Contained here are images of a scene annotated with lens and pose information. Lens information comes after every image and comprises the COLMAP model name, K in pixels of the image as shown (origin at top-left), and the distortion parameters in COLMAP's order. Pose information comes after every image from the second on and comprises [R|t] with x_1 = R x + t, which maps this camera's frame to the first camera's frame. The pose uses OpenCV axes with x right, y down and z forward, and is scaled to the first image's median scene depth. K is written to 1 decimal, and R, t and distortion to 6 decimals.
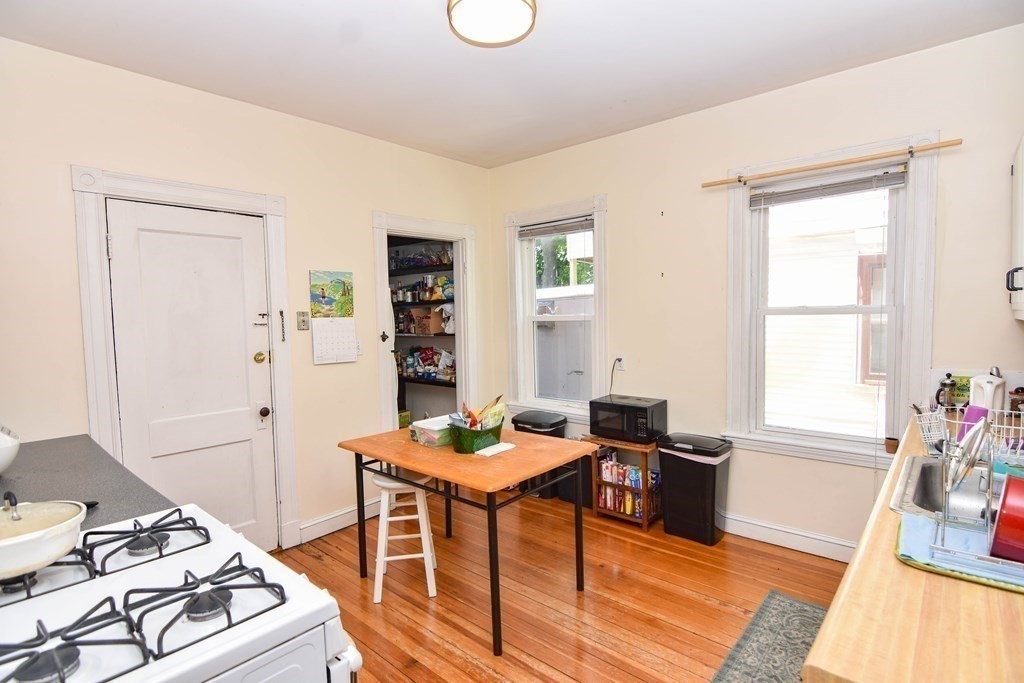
lens RADIAL K [[507.5, 0, 509.9], [0, 507.5, 322.8], [0, 0, 1]] dist [-0.002090, -0.000223]
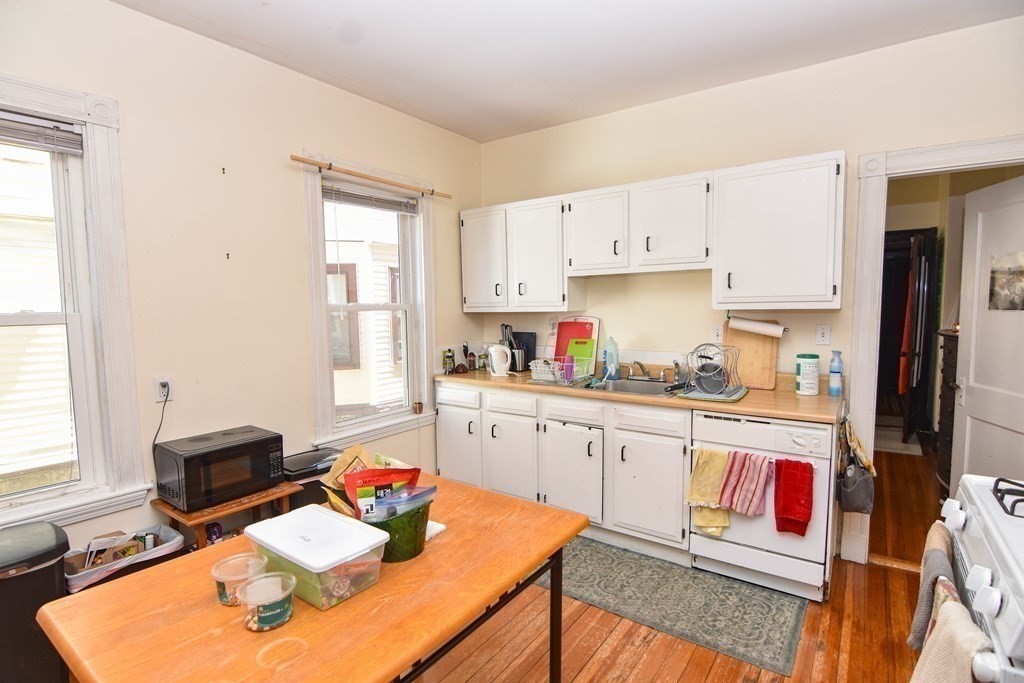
lens RADIAL K [[507.5, 0, 509.9], [0, 507.5, 322.8], [0, 0, 1]] dist [-0.002090, -0.000223]
pose [[-0.091025, -0.016933, 0.995705, -0.573186], [0.033567, 0.999235, 0.020062, -0.001401], [-0.995283, 0.035249, -0.090387, 0.829445]]
